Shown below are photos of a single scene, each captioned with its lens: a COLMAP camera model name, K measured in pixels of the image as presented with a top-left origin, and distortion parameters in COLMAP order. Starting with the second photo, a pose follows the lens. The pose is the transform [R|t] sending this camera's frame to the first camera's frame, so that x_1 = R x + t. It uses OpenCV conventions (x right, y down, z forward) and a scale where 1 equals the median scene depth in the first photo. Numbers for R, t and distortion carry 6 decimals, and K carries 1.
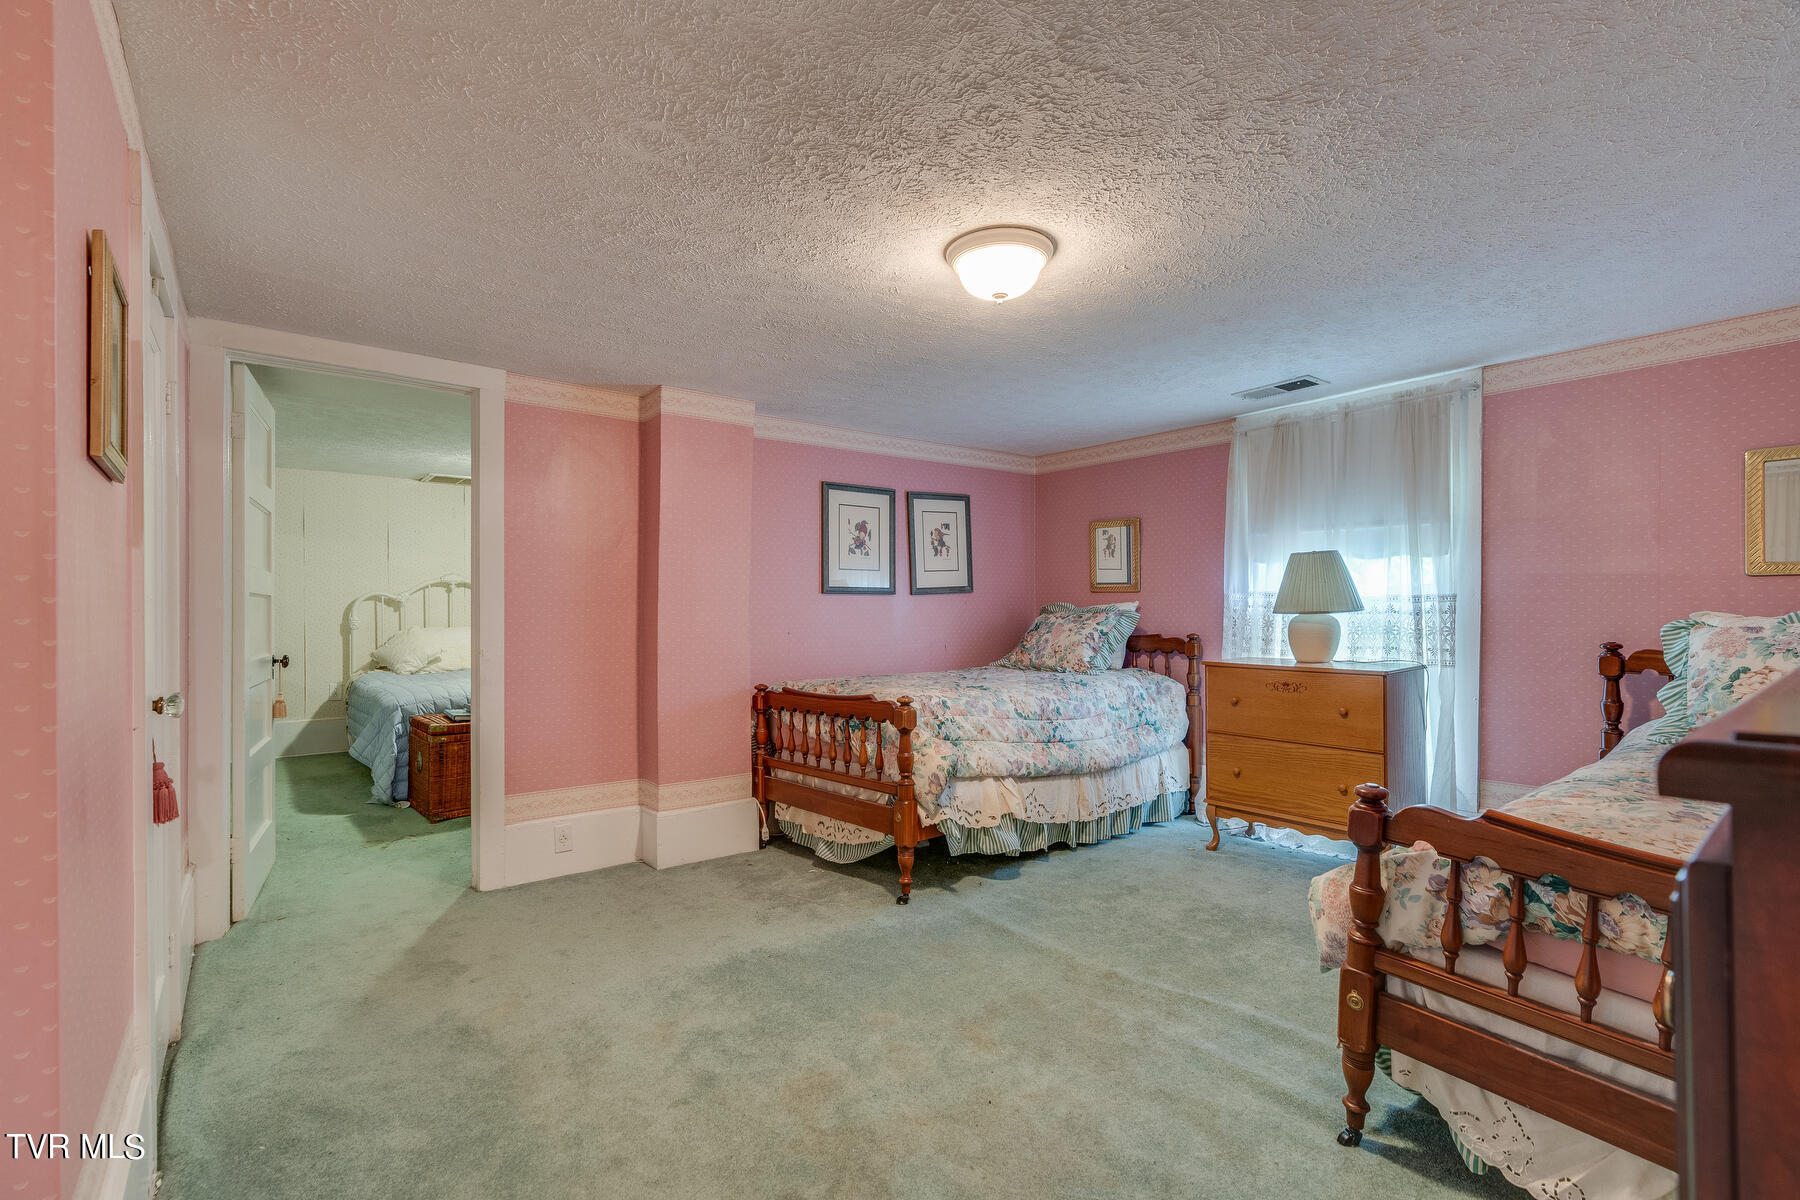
lens RADIAL K [[818.9, 0, 900.0], [0, 818.9, 600.0], [0, 0, 1]] dist [0.011889, 0.000383]
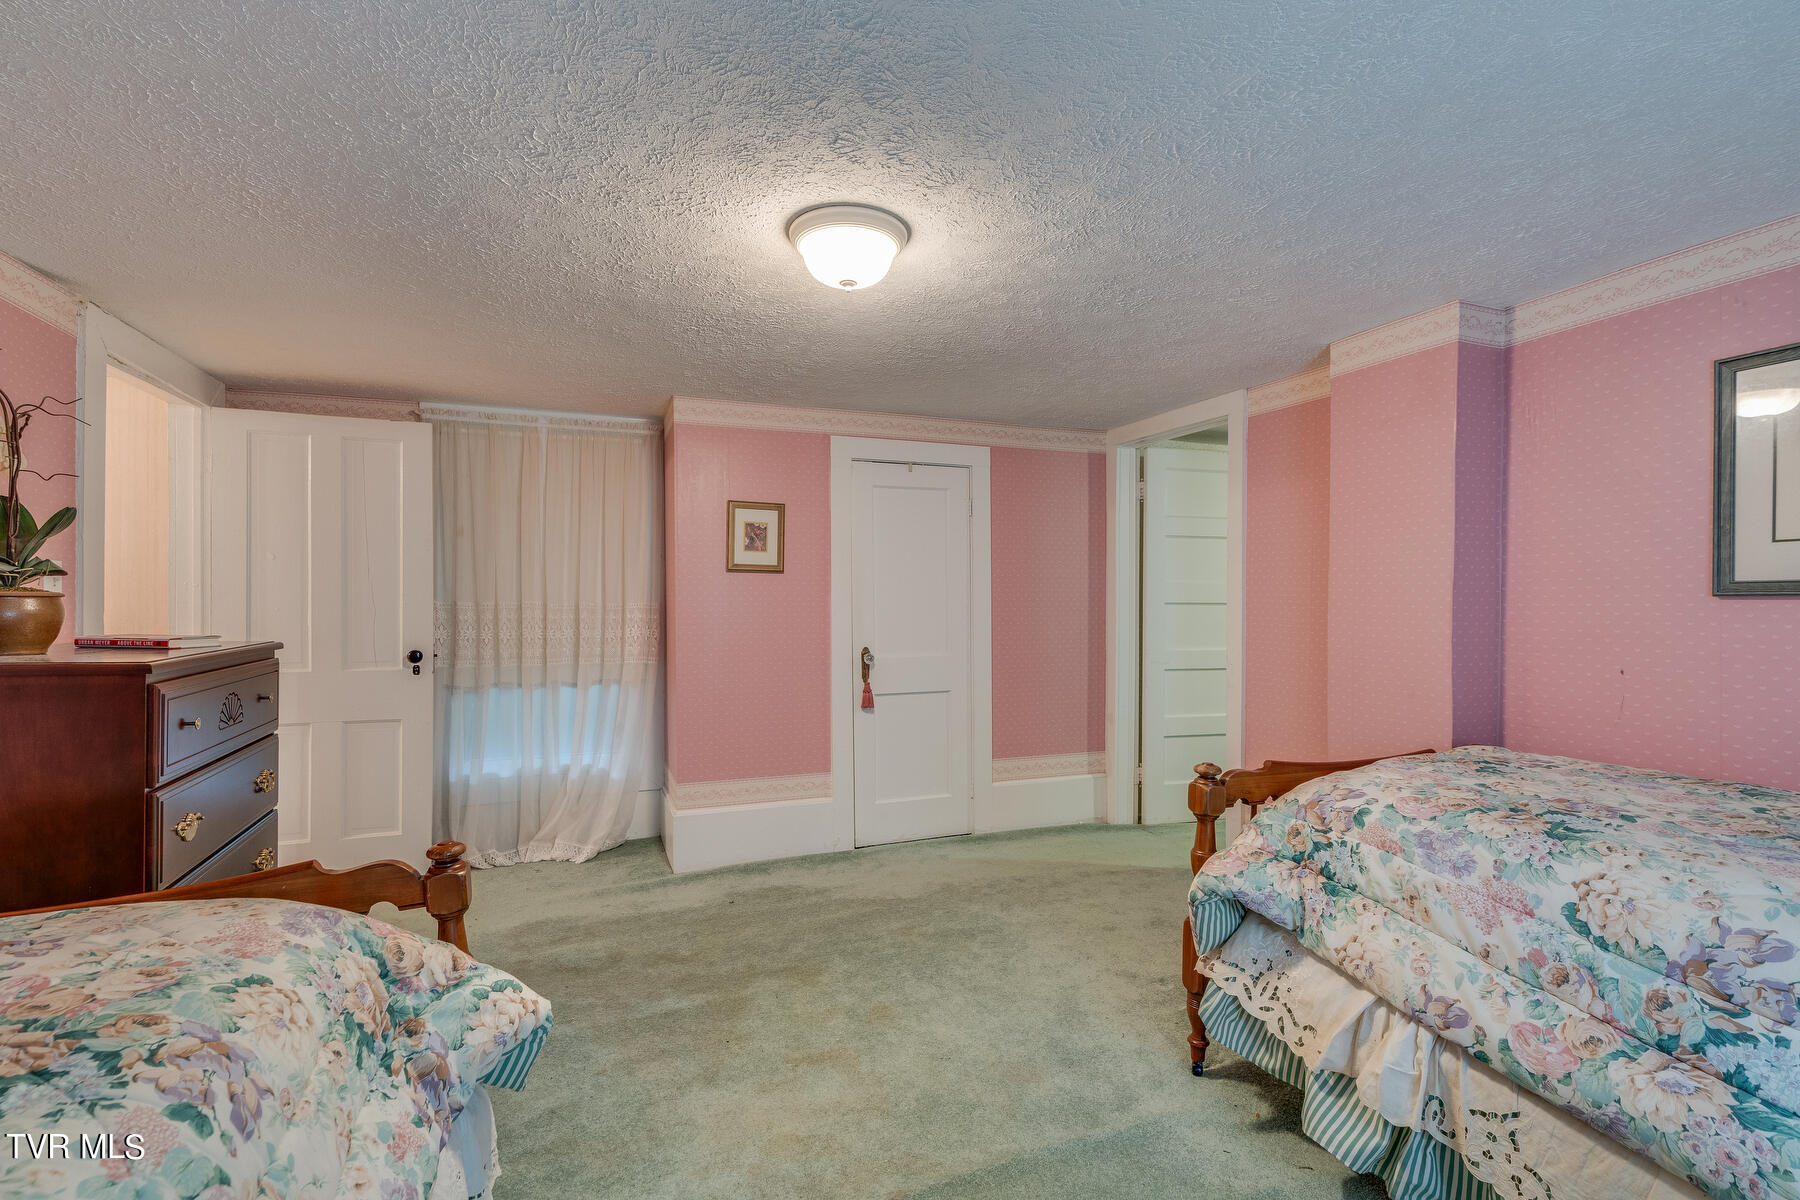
lens RADIAL K [[827.6, 0, 898.3], [0, 827.6, 604.0], [0, 0, 1]] dist [0.000220, 0.003681]
pose [[-0.263789, 0.012631, -0.964498, 1.037287], [-0.003435, 0.999896, 0.014034, -0.018516], [0.964574, 0.007015, -0.263718, 1.401769]]
